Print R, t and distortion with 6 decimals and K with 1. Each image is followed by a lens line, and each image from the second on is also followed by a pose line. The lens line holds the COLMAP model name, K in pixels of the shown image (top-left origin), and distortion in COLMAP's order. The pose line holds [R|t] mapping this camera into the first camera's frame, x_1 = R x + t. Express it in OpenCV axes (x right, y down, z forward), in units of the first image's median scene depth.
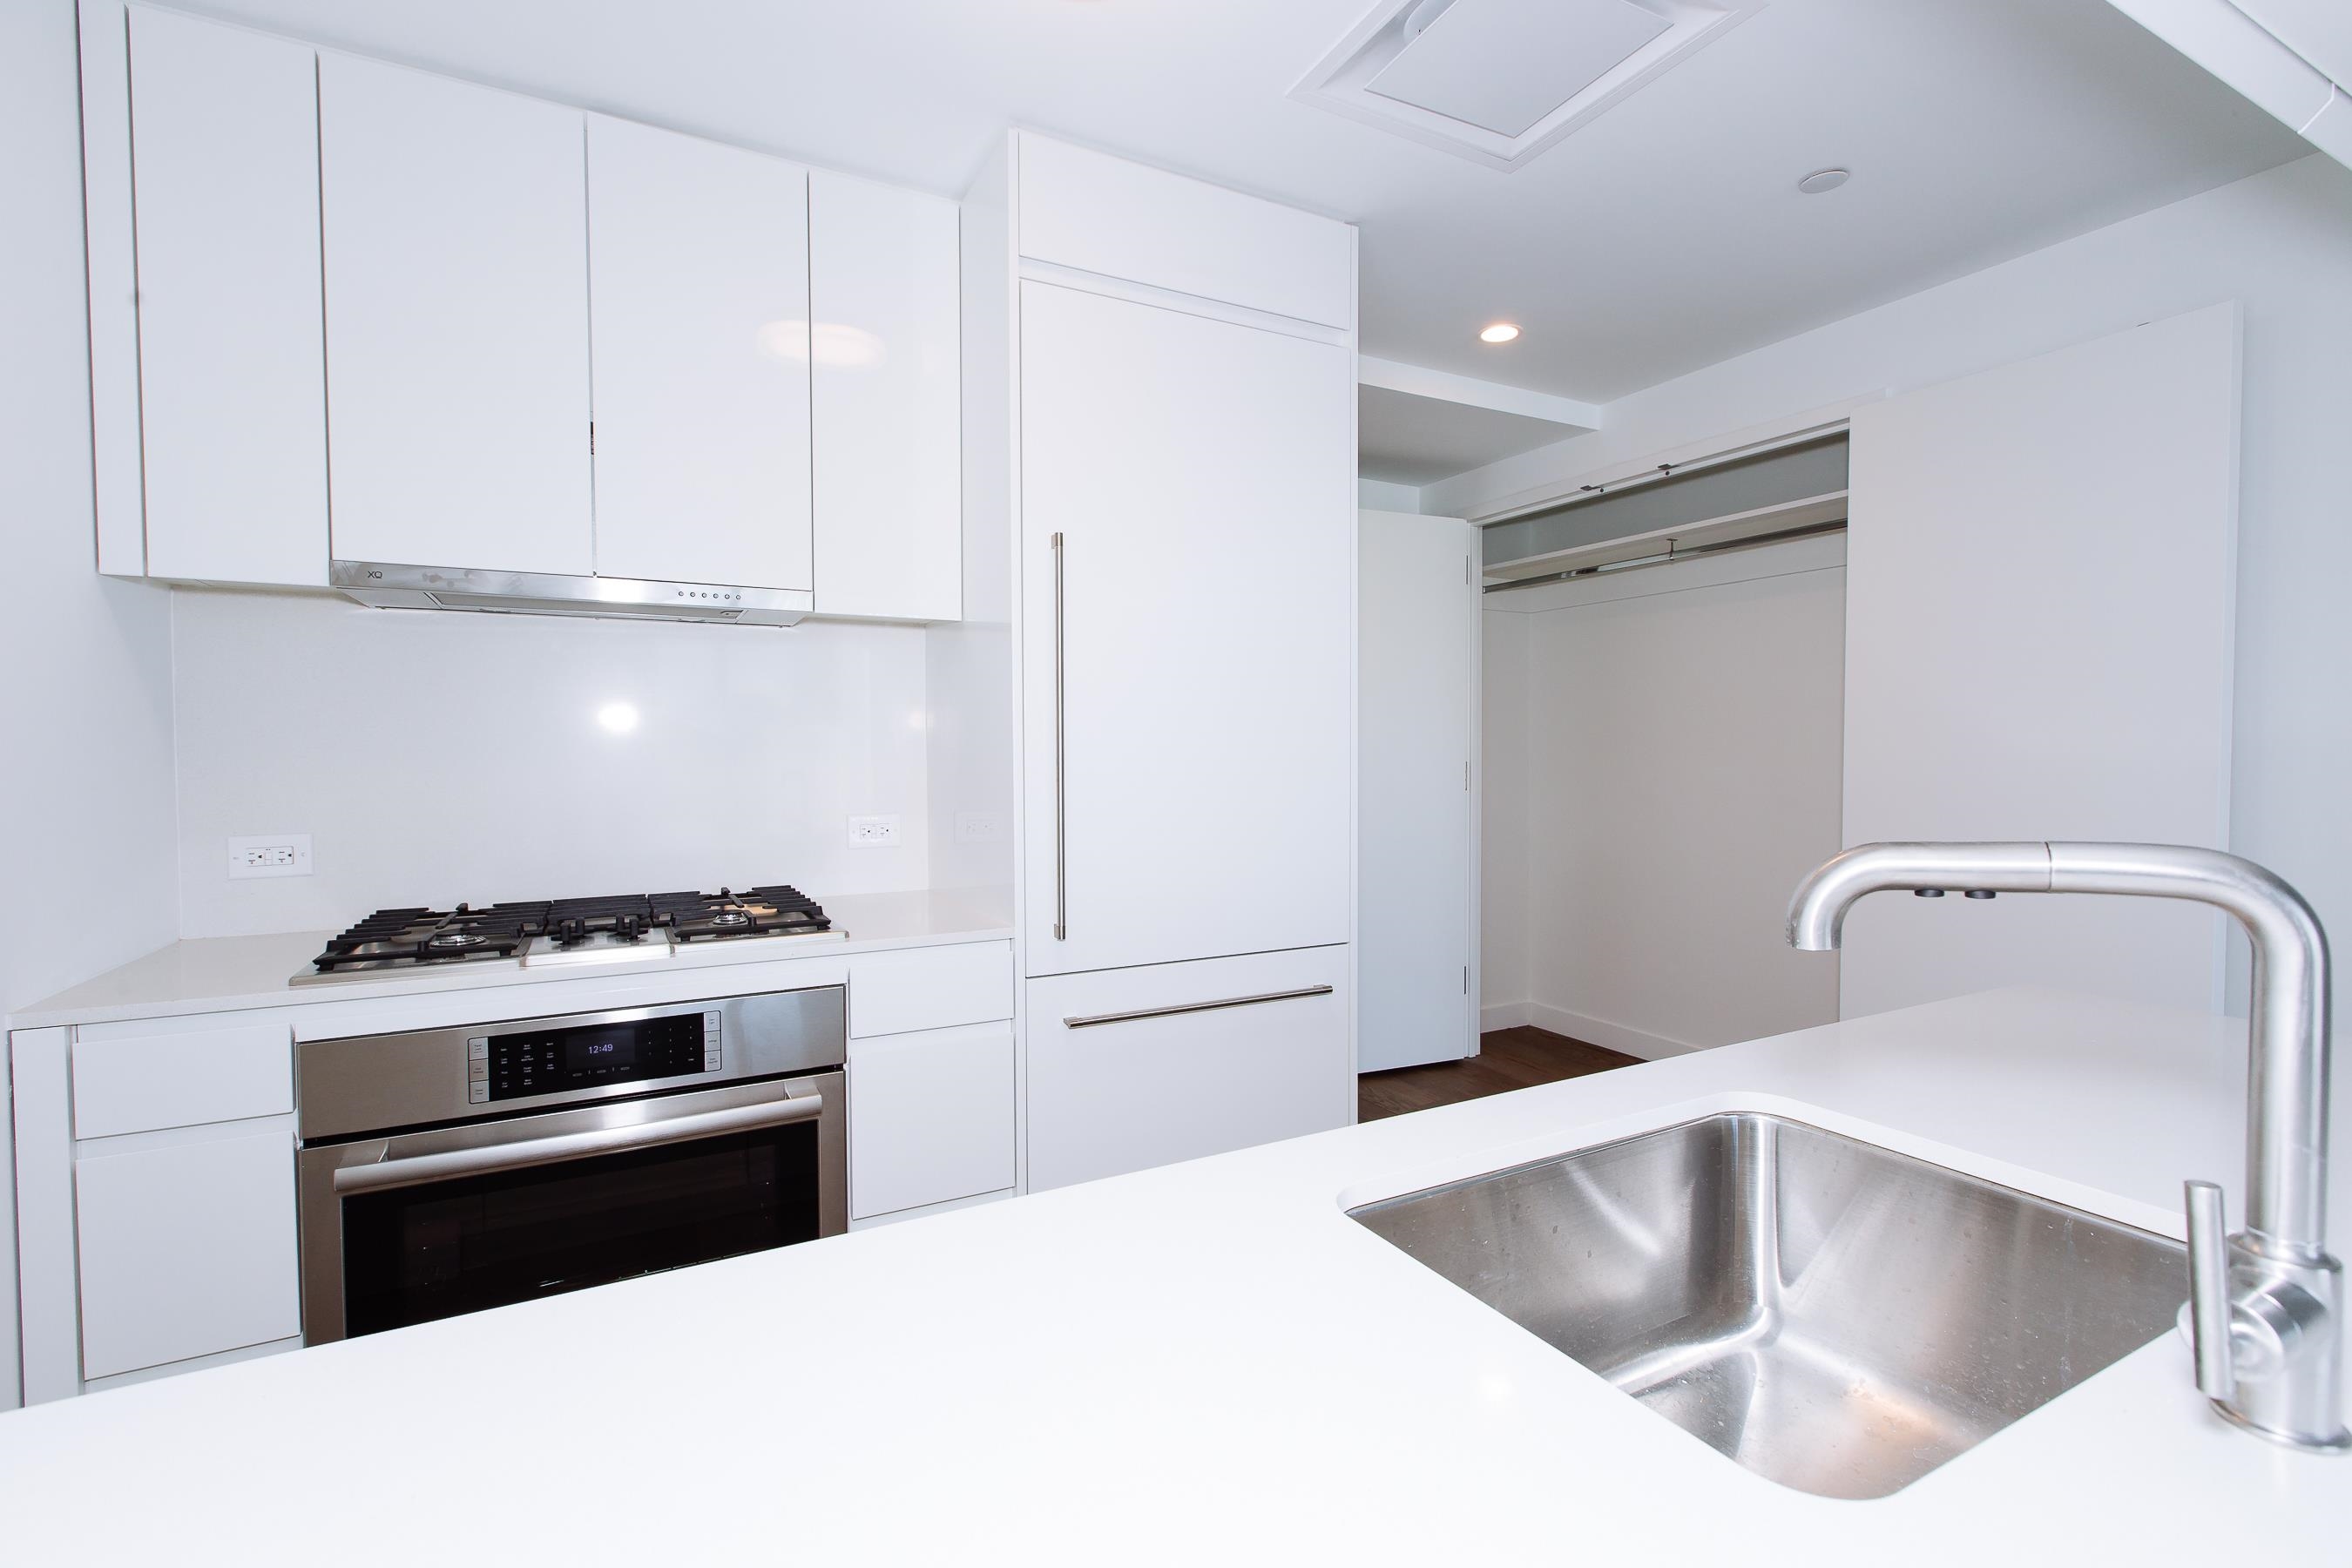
lens RADIAL K [[1046.5, 0, 1176.0], [0, 1046.5, 784.0], [0, 0, 1]] dist [0.001814, 0.000150]
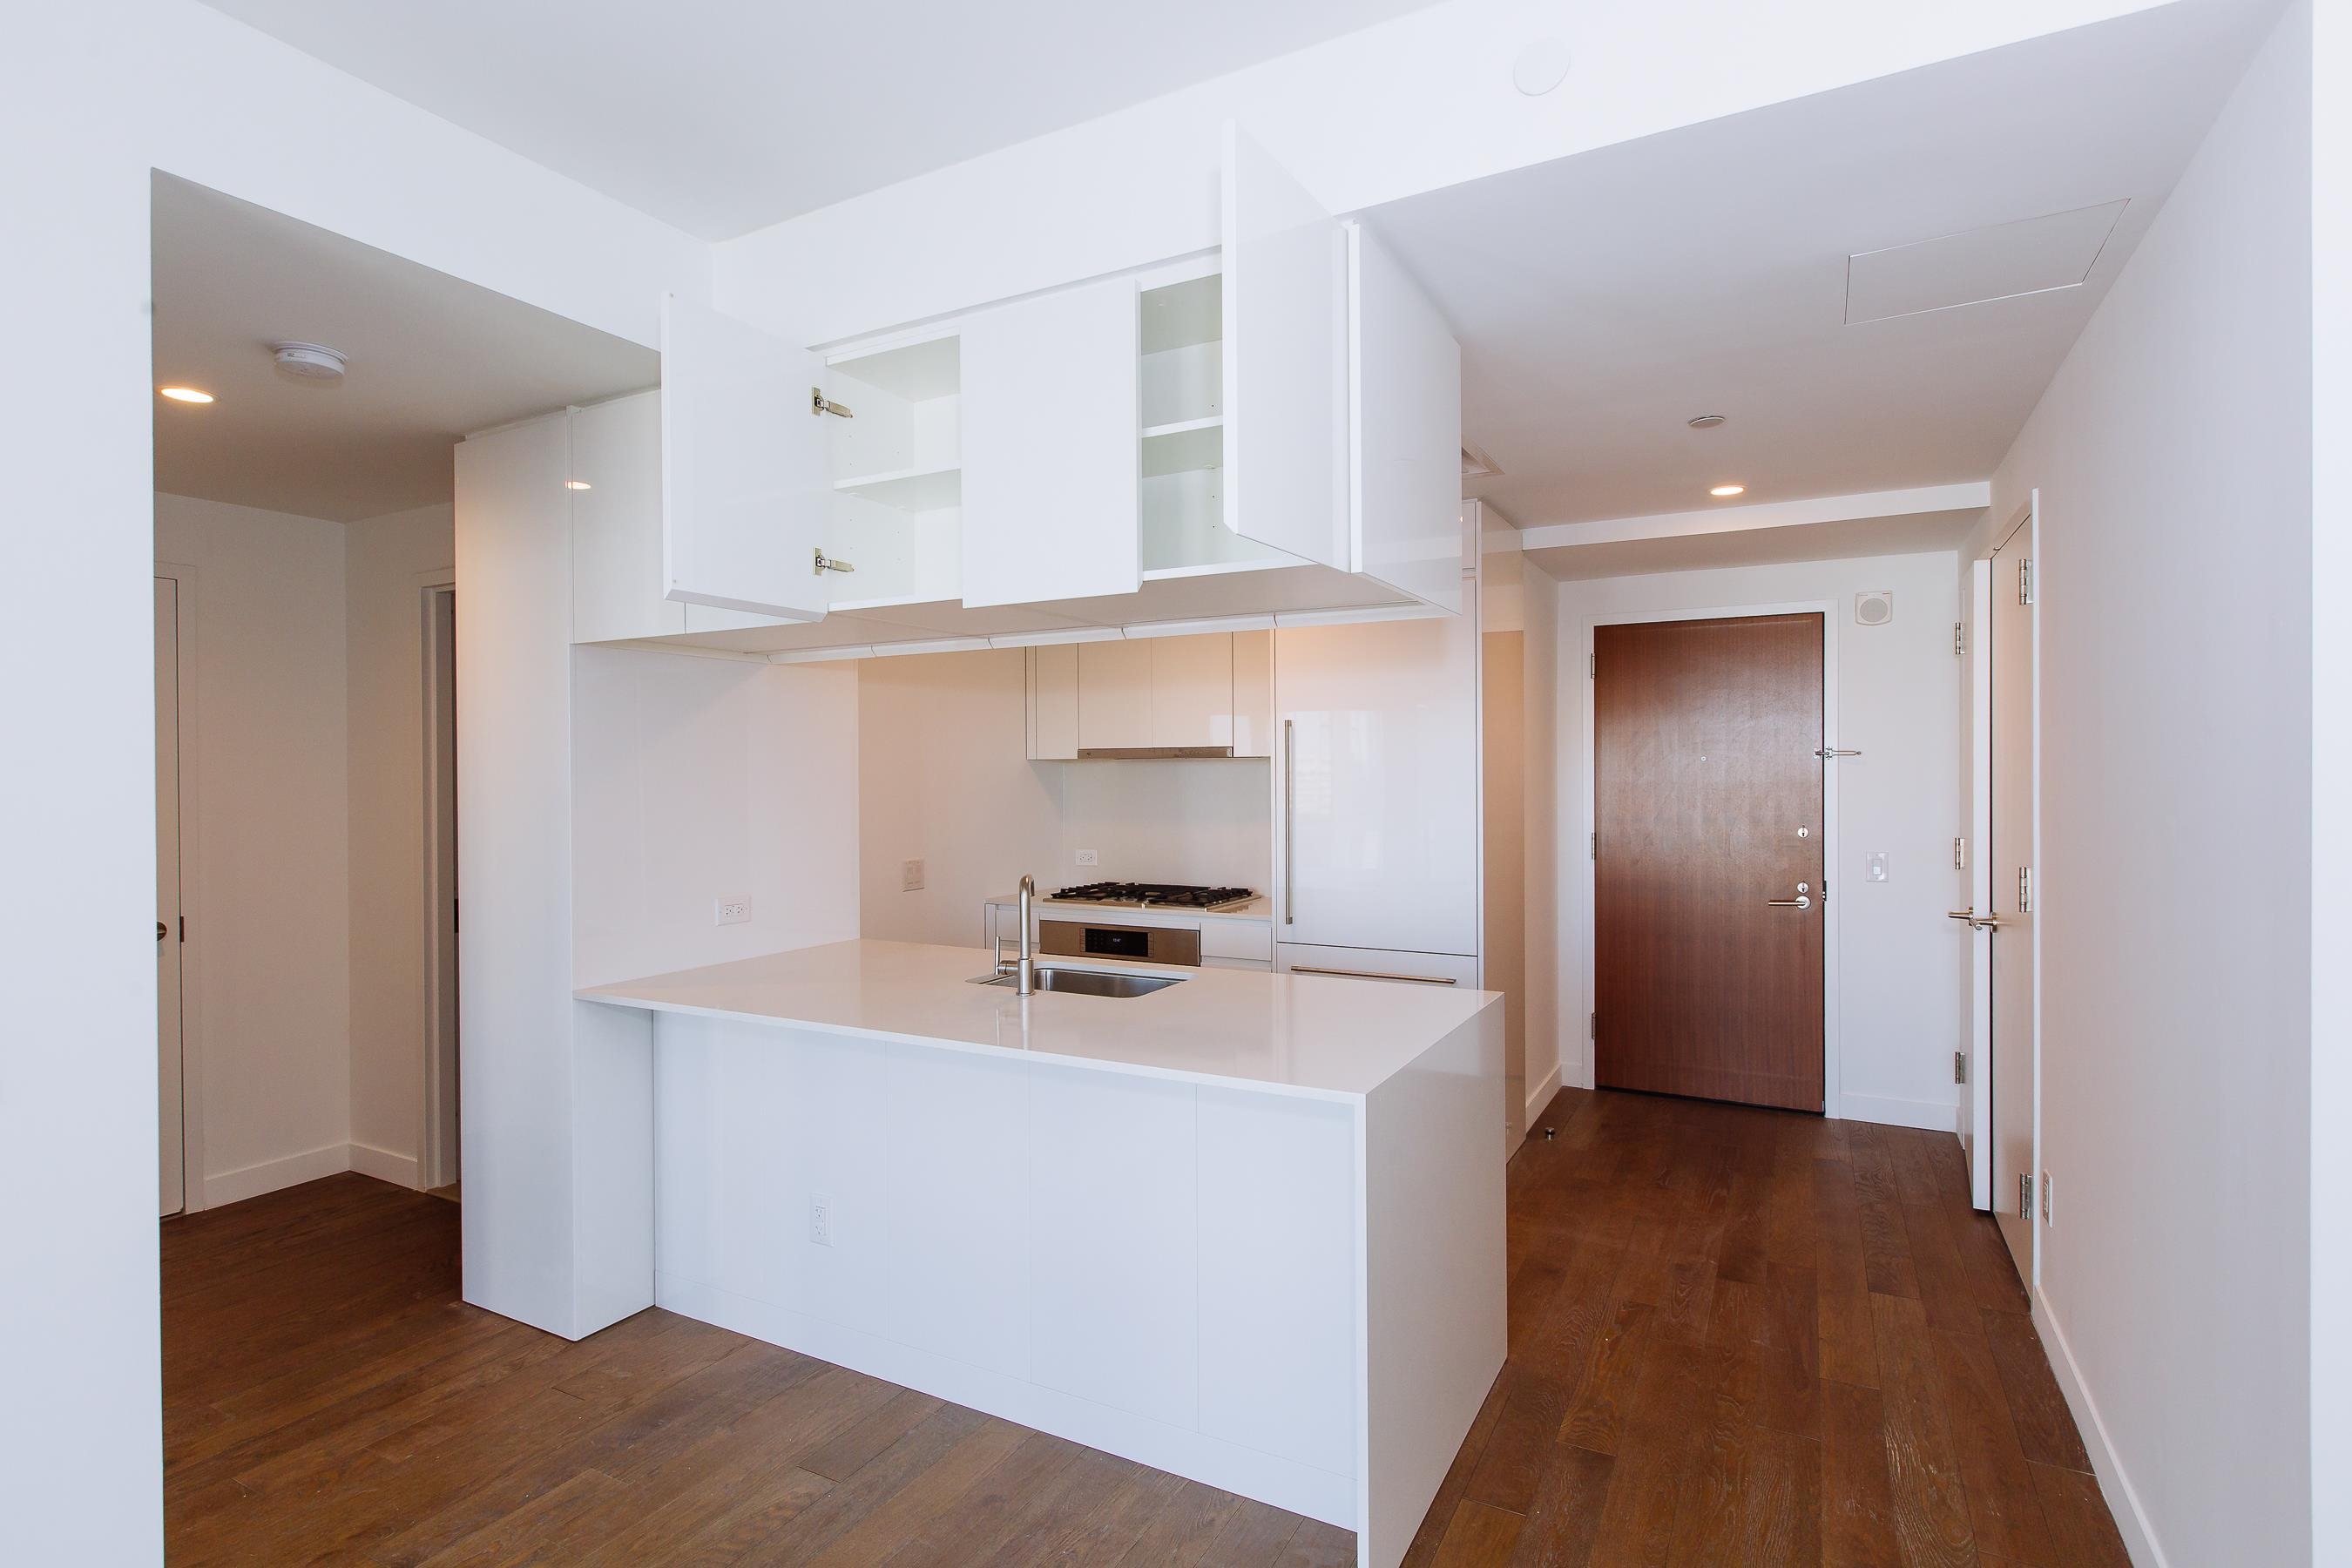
lens RADIAL K [[1160.7, 0, 1176.0], [0, 1160.7, 784.0], [0, 0, 1]] dist [0.000978, 0.000146]
pose [[0.545716, 0.006871, -0.837942, 1.622784], [-0.020679, 0.999772, -0.005269, -0.099608], [0.837715, 0.020203, 0.545734, -0.369158]]
